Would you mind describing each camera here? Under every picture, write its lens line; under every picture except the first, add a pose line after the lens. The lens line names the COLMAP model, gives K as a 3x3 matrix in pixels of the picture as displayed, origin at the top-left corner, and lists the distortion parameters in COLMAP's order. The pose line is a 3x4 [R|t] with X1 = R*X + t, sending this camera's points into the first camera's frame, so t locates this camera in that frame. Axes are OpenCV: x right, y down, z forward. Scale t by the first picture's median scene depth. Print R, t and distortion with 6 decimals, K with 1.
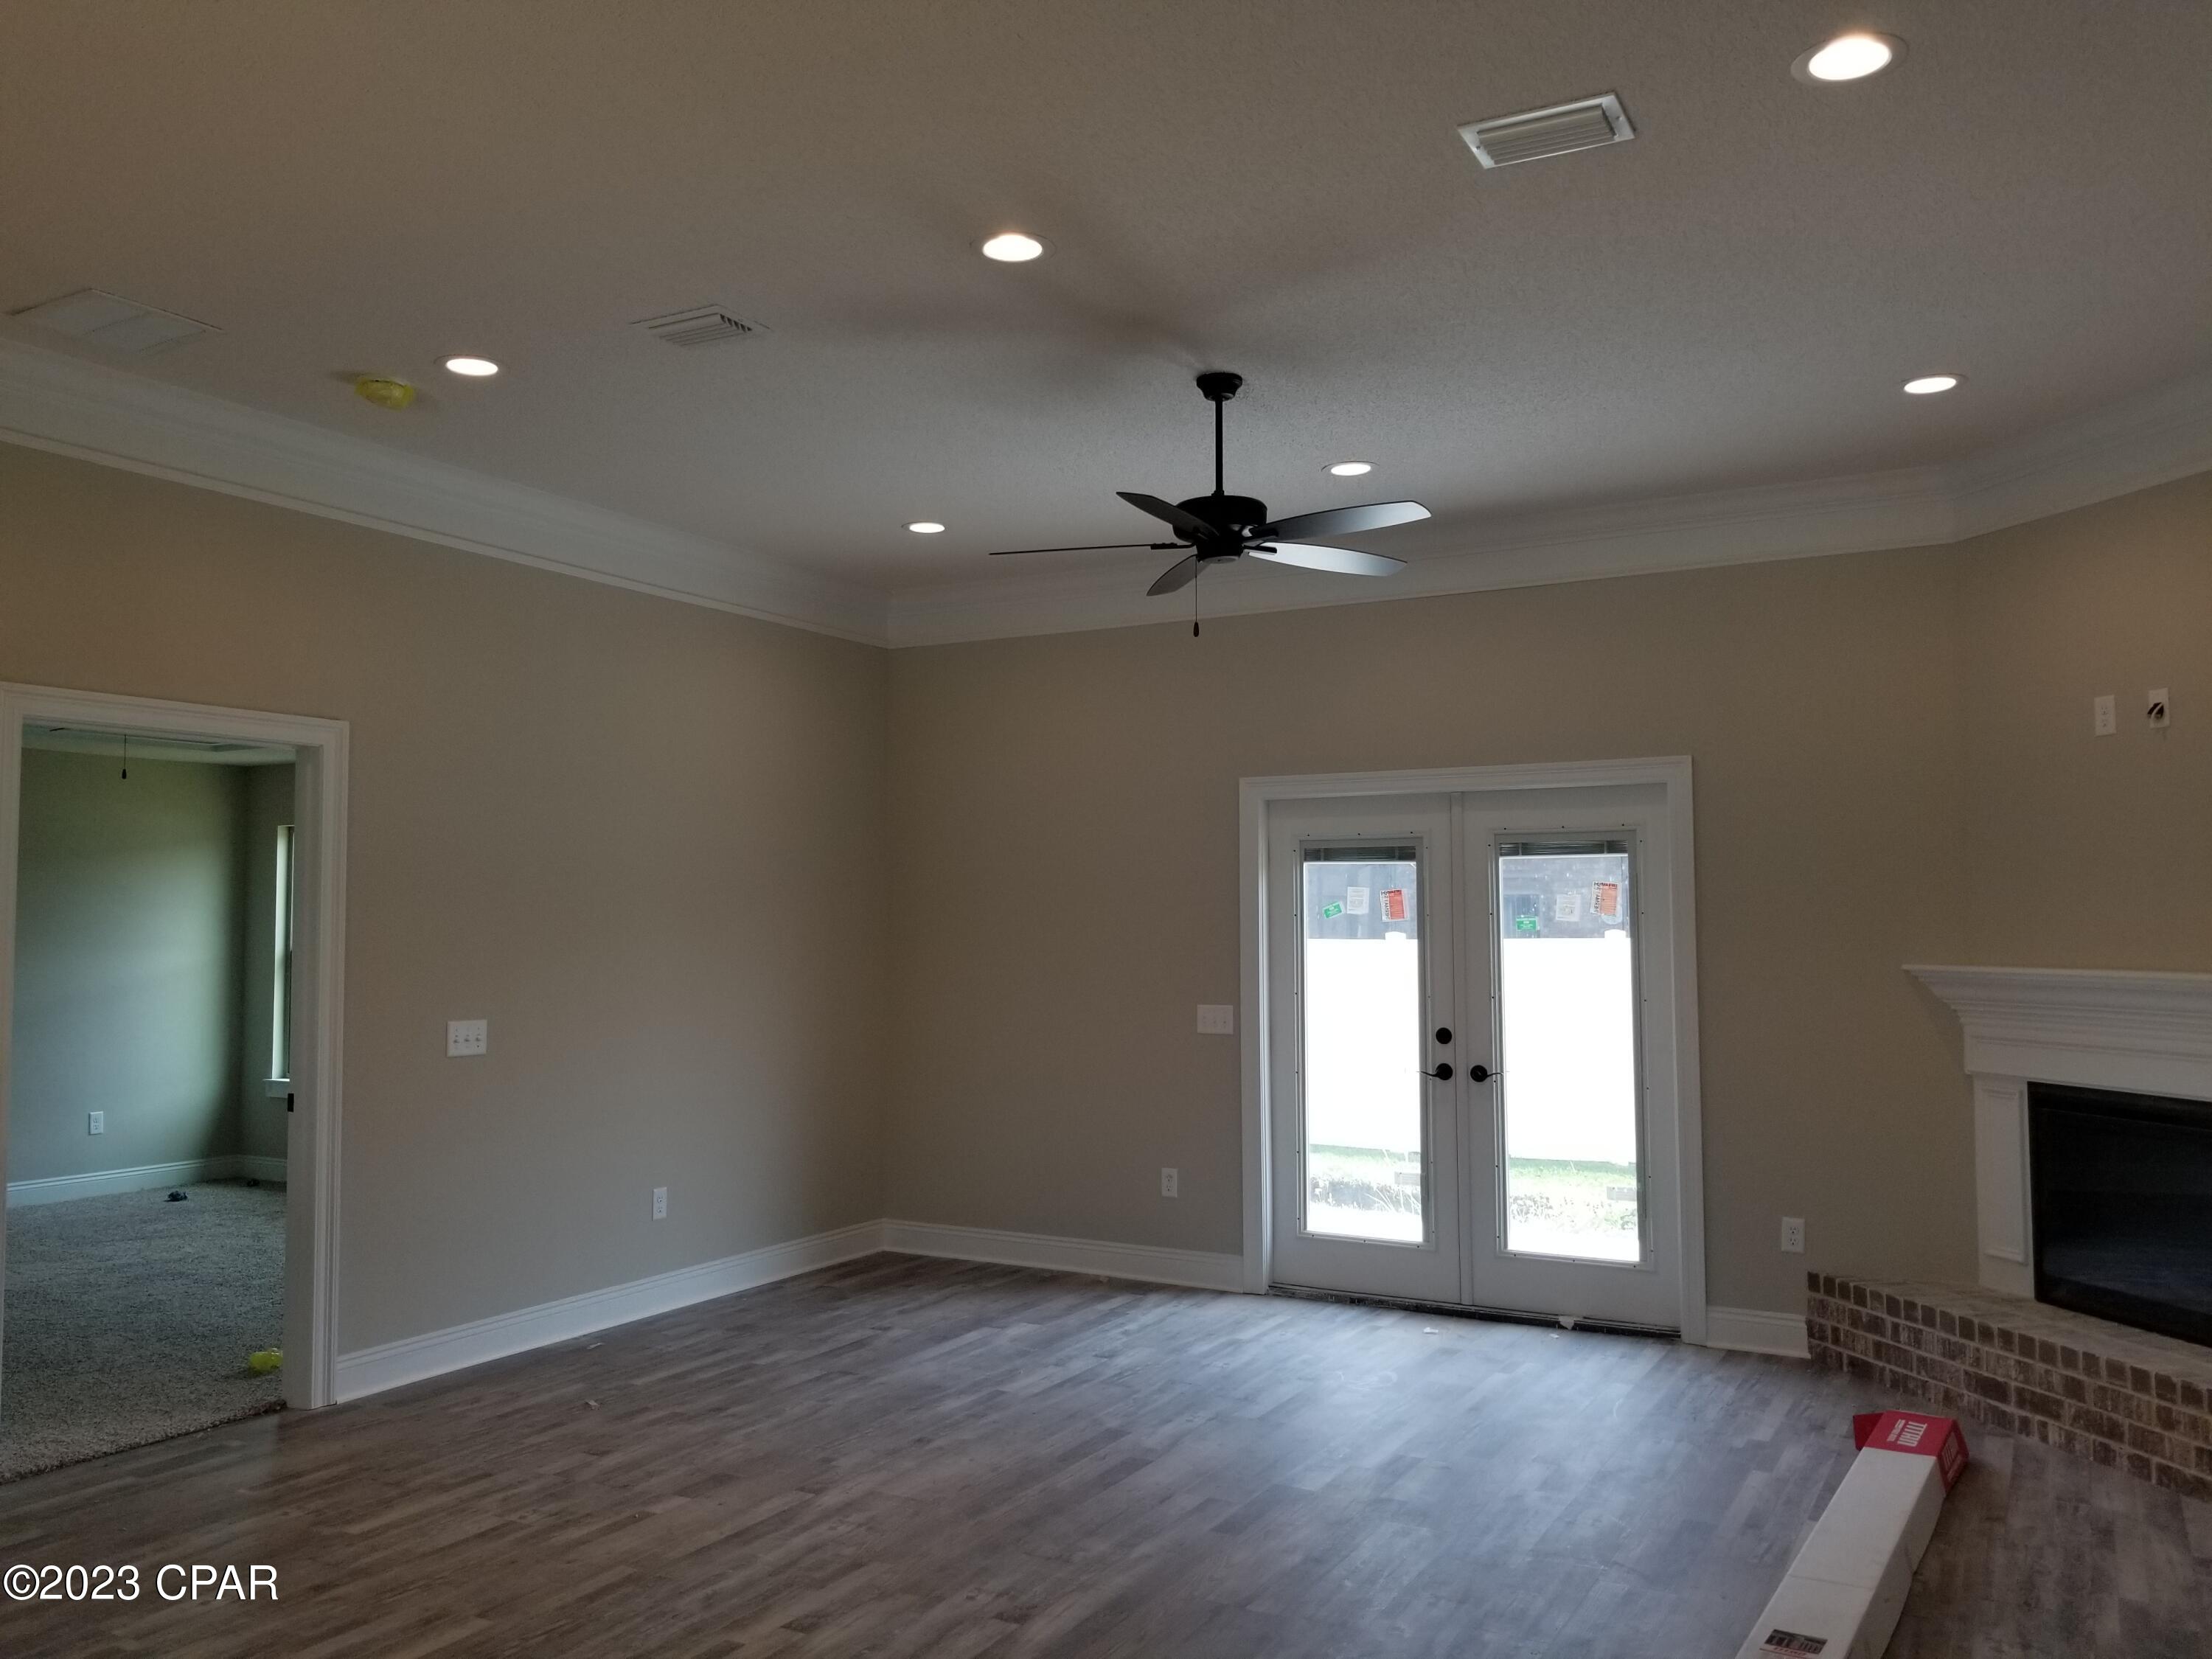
lens RADIAL K [[1714.1, 0, 1076.8], [0, 1714.1, 813.7], [0, 0, 1]] dist [0.023308, -0.052204]
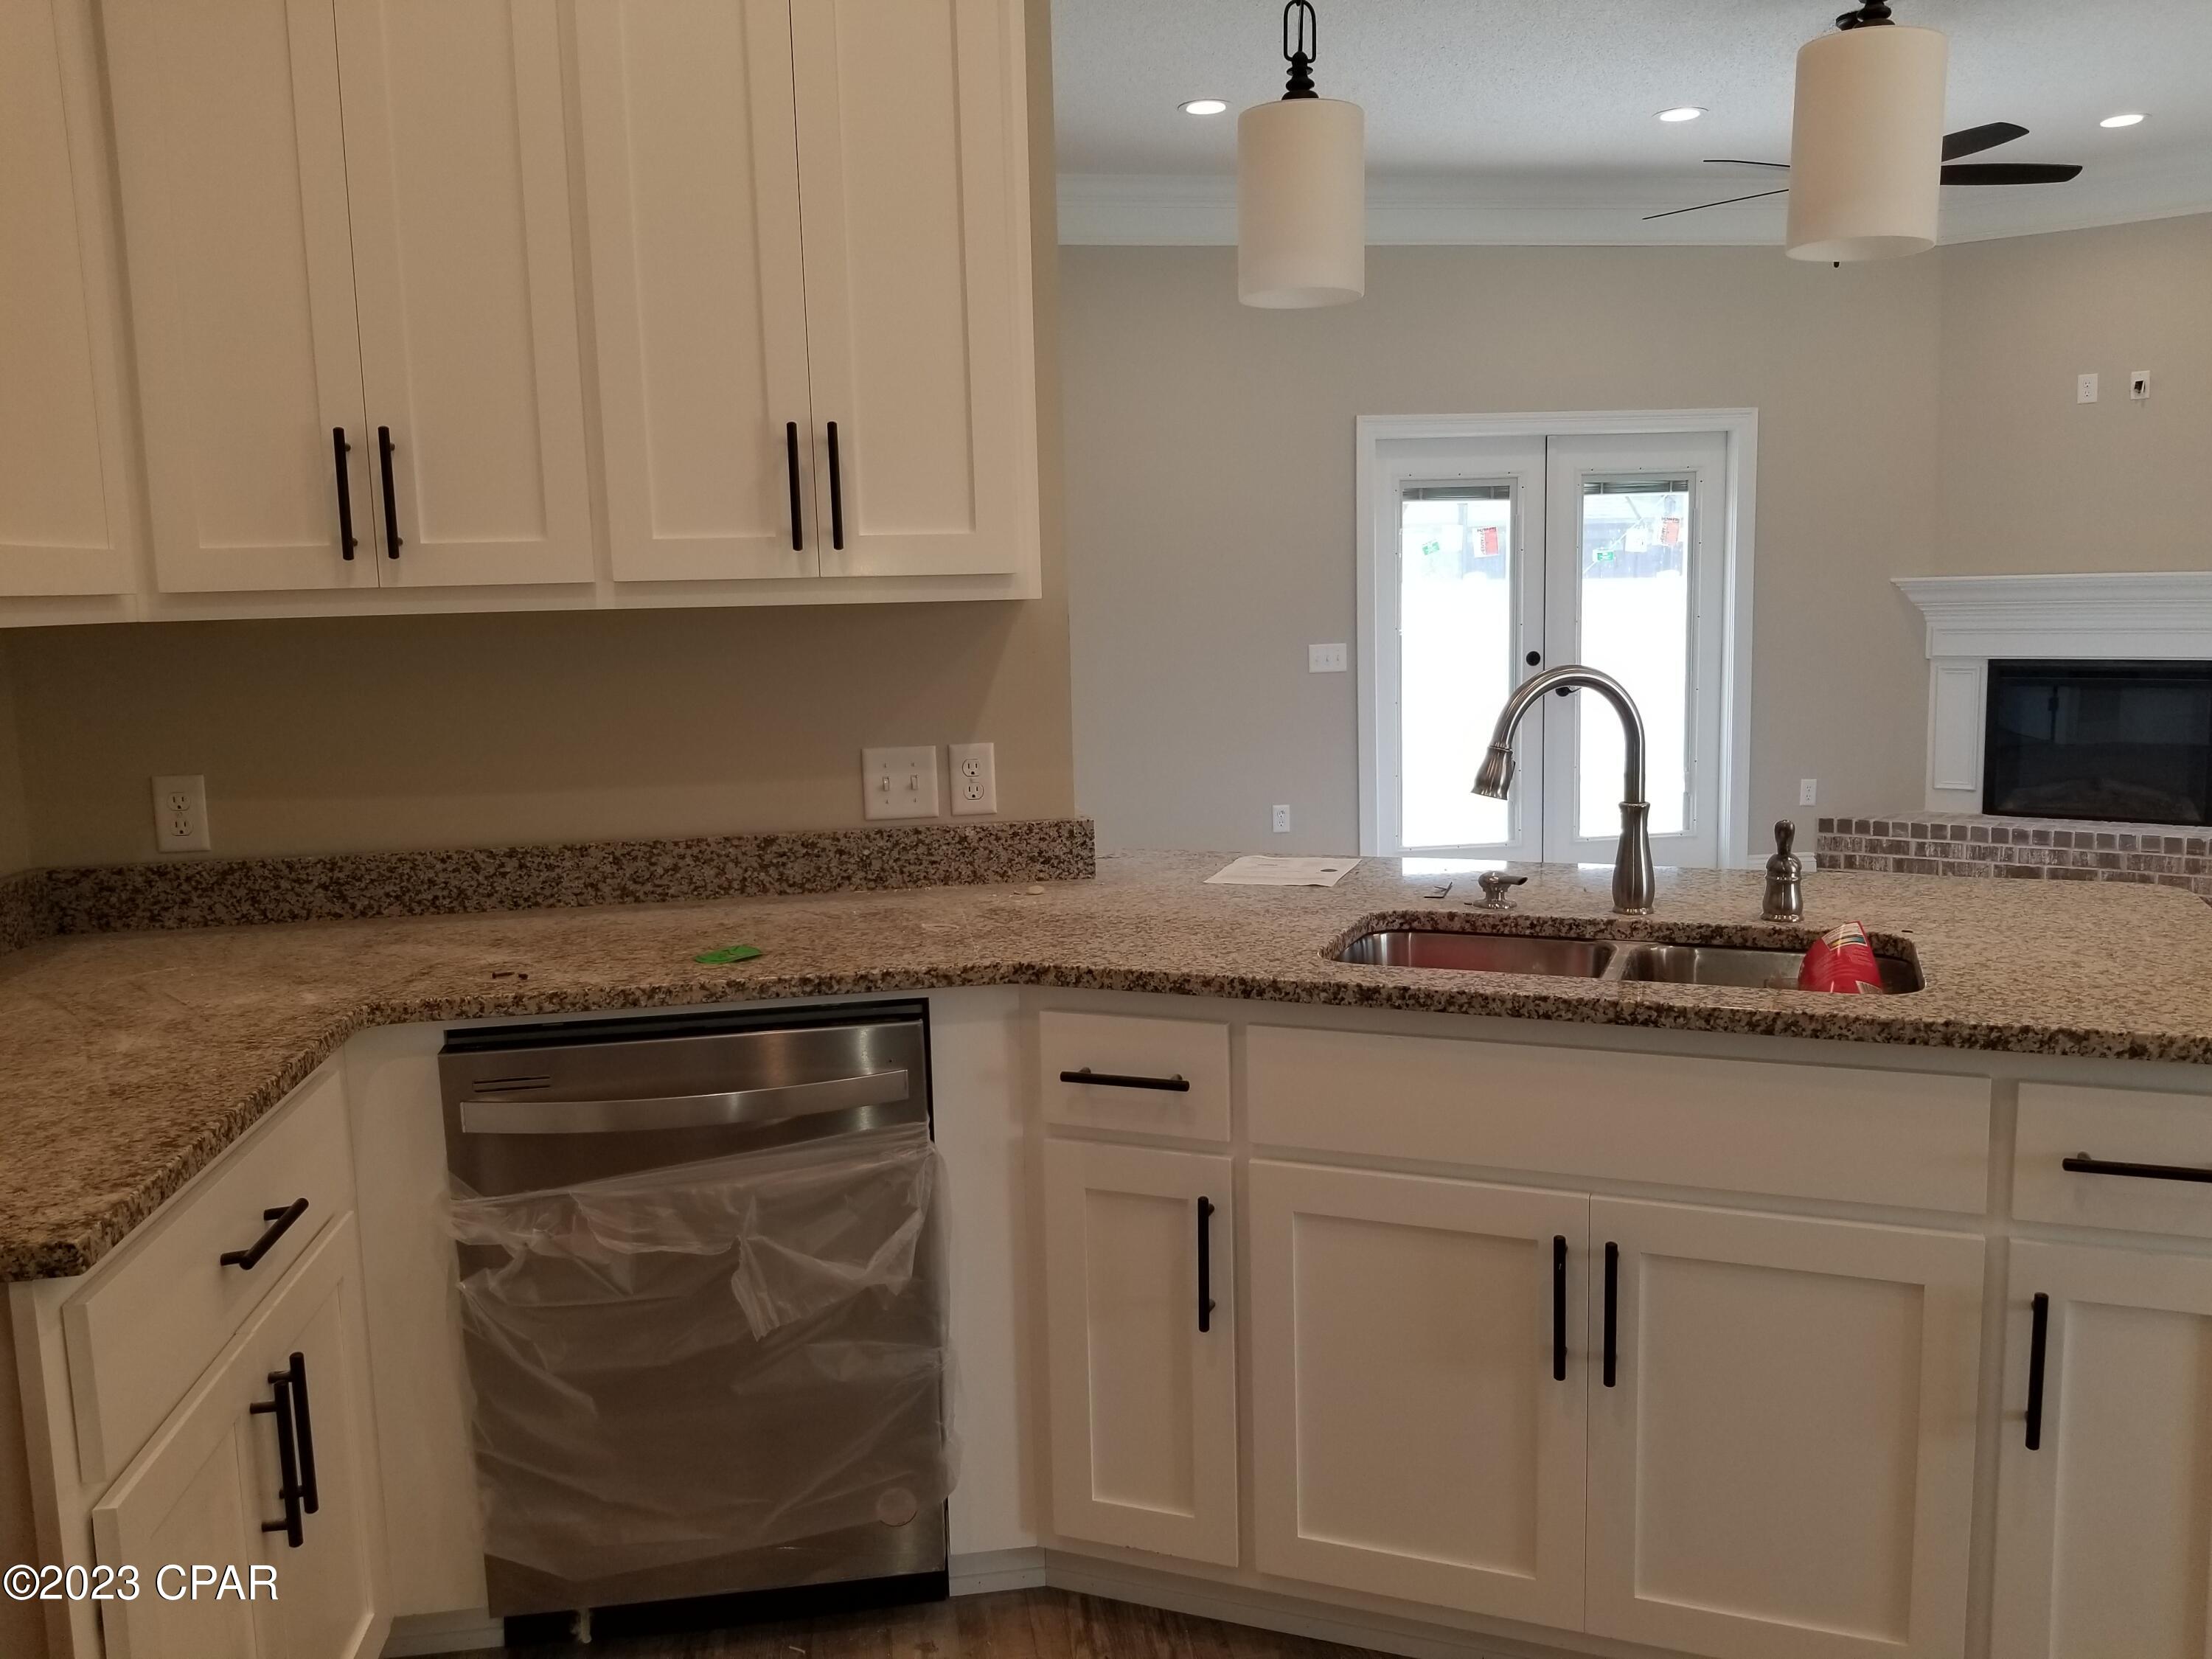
lens RADIAL K [[1714.1, 0, 1120.3], [0, 1714.1, 822.6], [0, 0, 1]] dist [0.023308, -0.052204]
pose [[0.772768, -0.109724, 0.625133, -0.771288], [-0.011071, 0.982463, 0.186129, 0.032024], [-0.634592, -0.150755, 0.758001, 0.337907]]
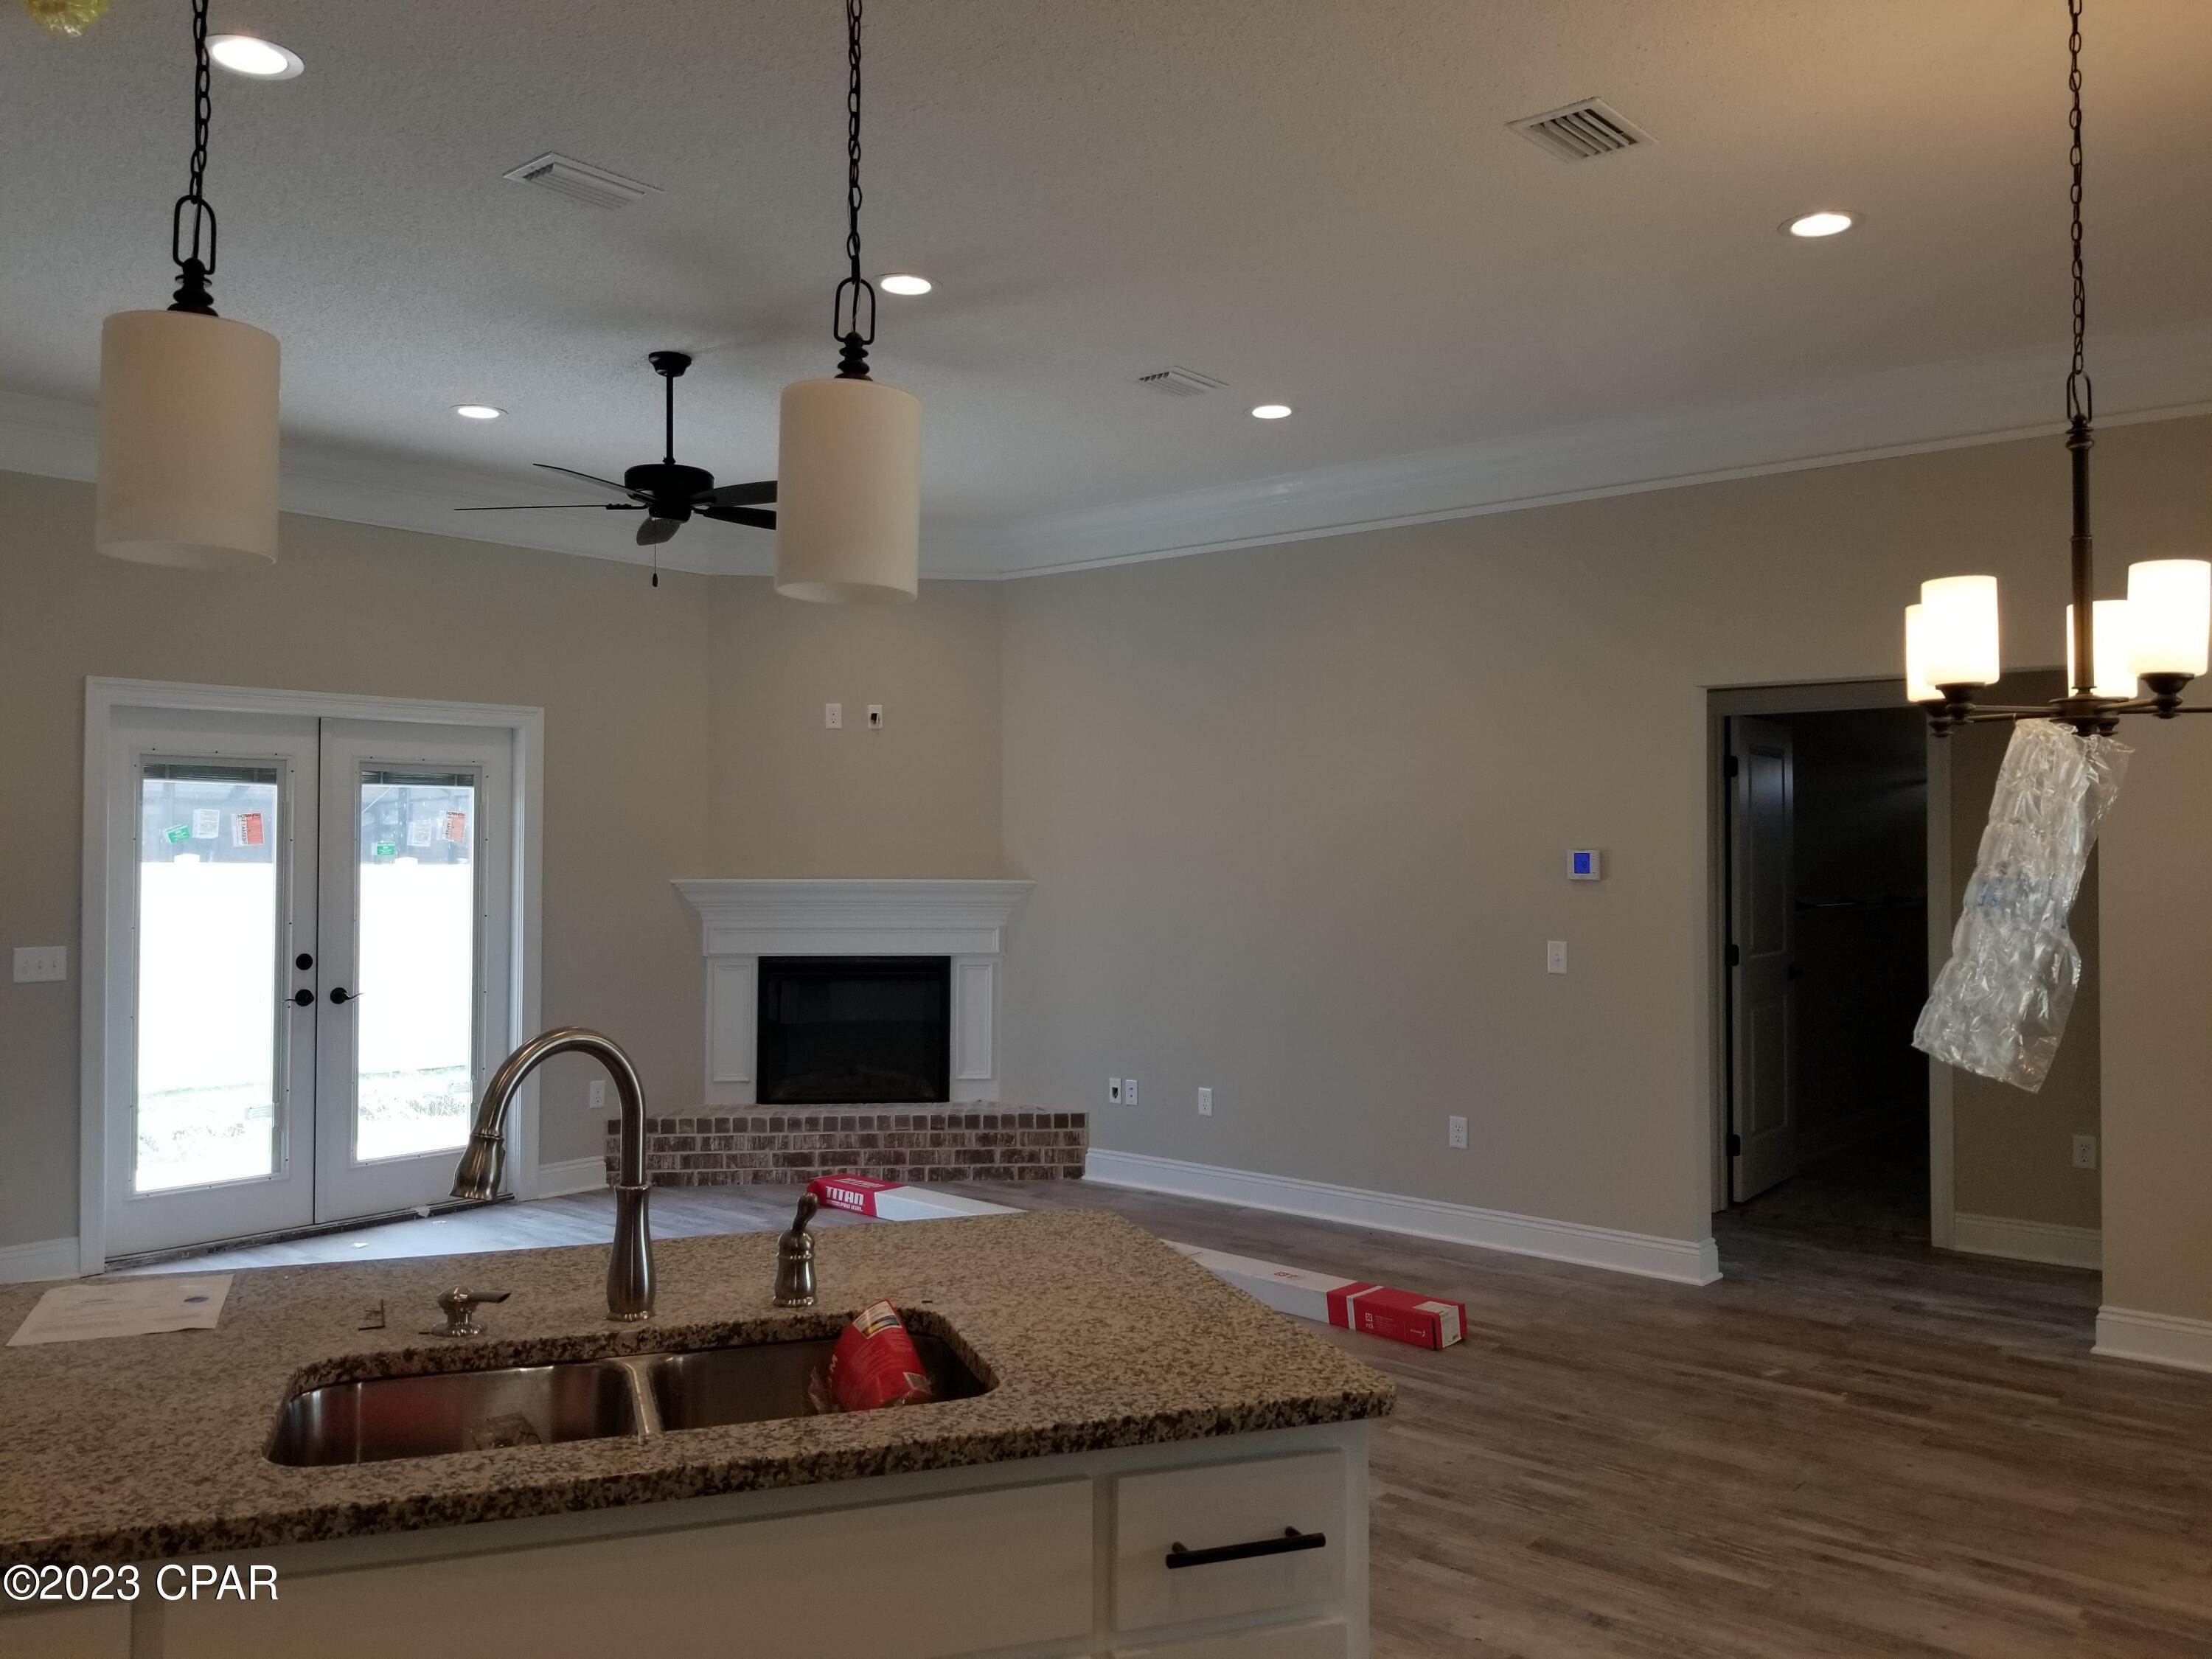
lens RADIAL K [[1714.1, 0, 1114.9], [0, 1714.1, 809.6], [0, 0, 1]] dist [0.023308, -0.052204]
pose [[0.171569, 0.022662, 0.984911, -0.752257], [-0.065305, 0.997798, -0.011583, 0.024765], [-0.983005, -0.062332, 0.172671, 0.408095]]
